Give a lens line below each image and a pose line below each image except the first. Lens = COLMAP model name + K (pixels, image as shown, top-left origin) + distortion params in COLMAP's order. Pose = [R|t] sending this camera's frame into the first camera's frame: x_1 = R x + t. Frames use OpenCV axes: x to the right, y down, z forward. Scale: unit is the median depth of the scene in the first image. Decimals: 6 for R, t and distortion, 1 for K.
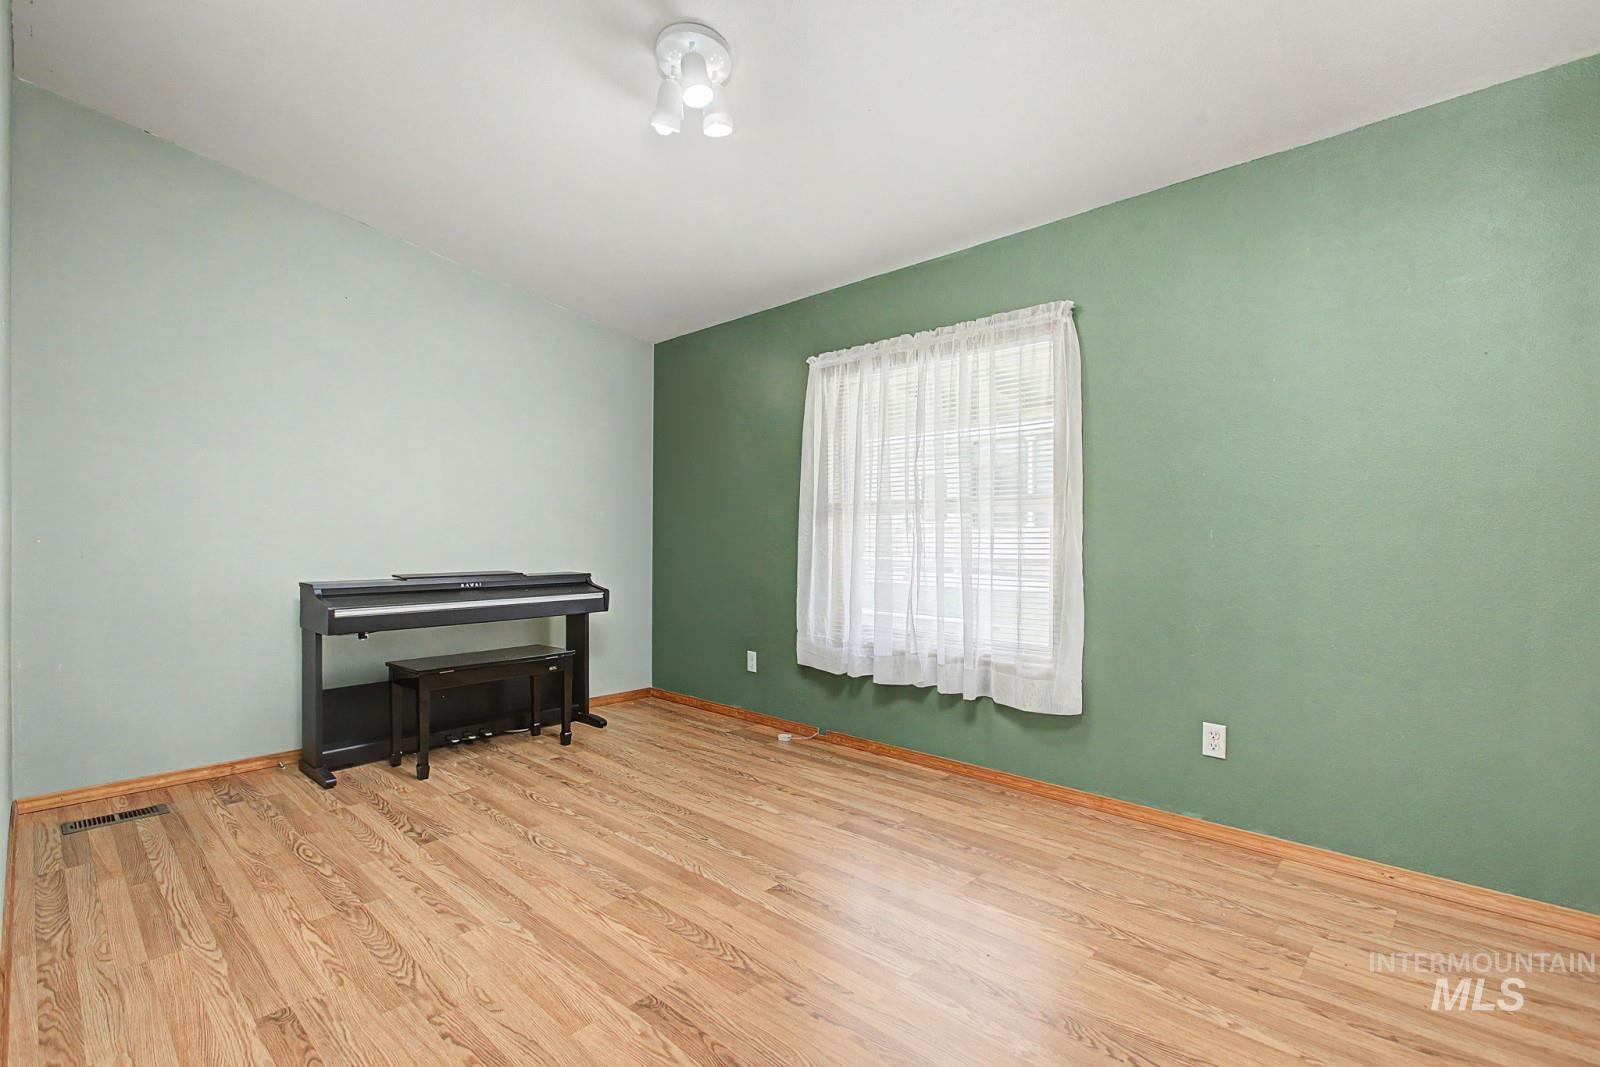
lens RADIAL K [[737.7, 0, 797.4], [0, 737.7, 536.9], [0, 0, 1]] dist [-0.002666, -0.001346]
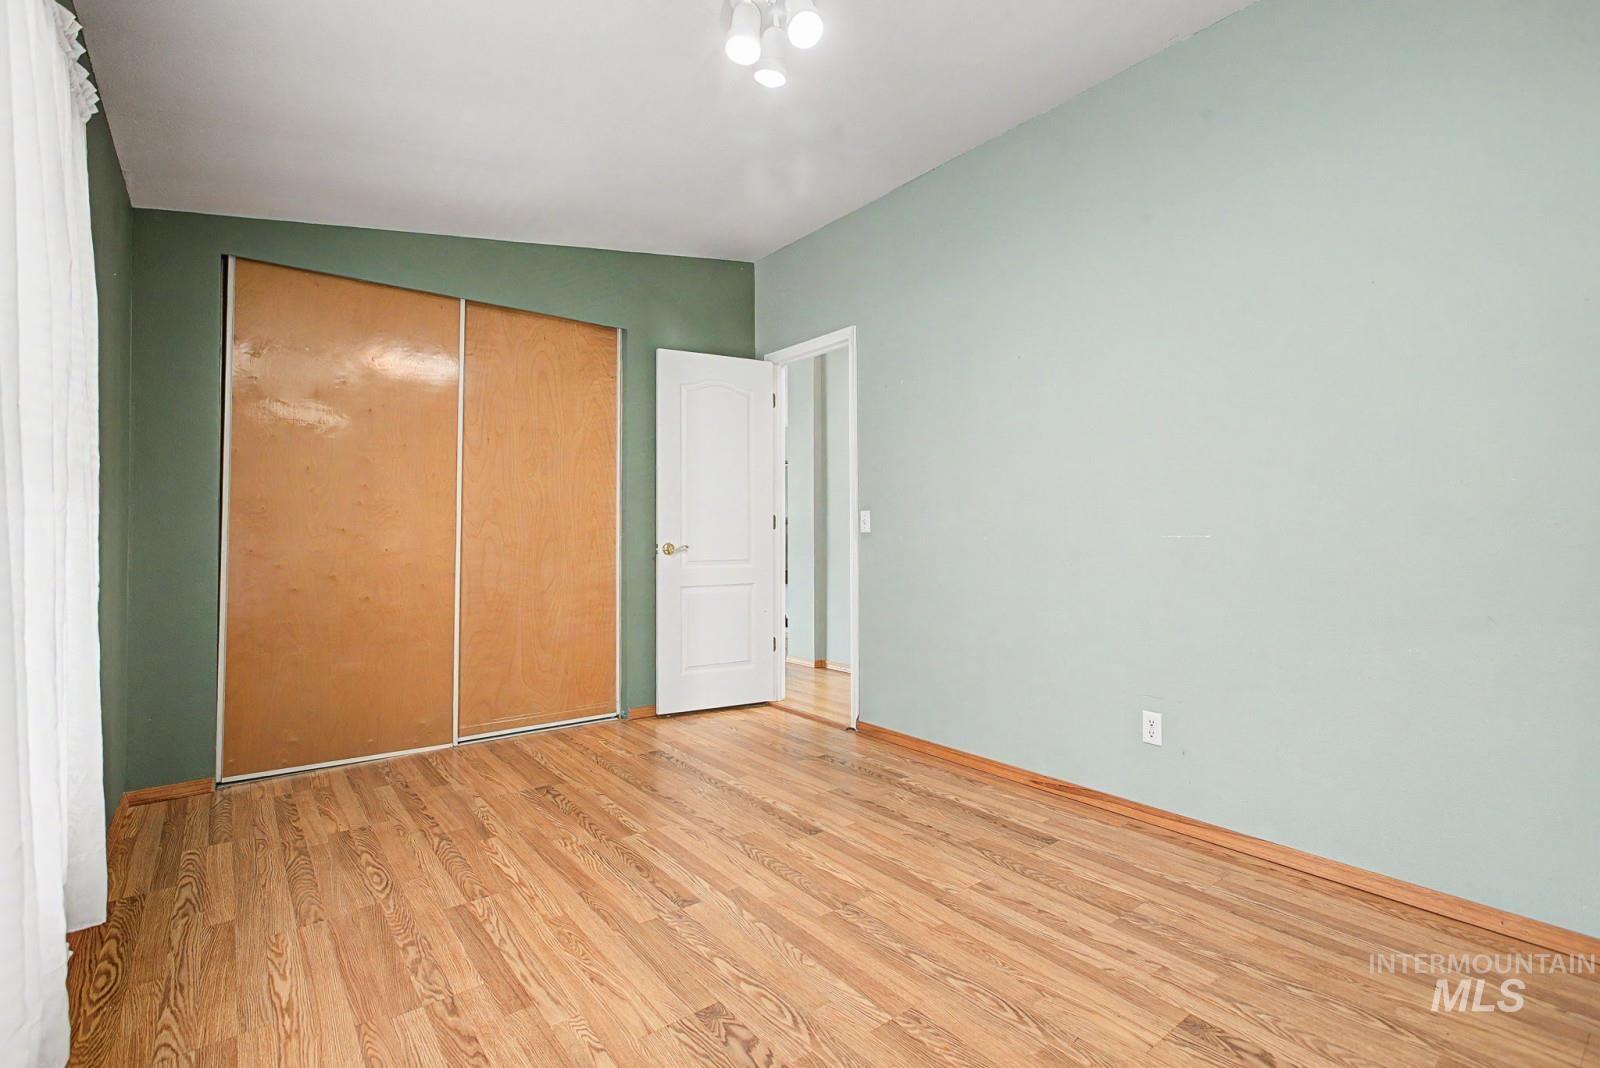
lens RADIAL K [[737.7, 0, 802.0], [0, 737.7, 536.8], [0, 0, 1]] dist [-0.002666, -0.001346]
pose [[-0.988146, -0.001585, 0.153510, -0.336604], [-0.000846, 0.999988, 0.004876, 0.004529], [-0.153516, 0.004688, -0.988135, 2.035228]]
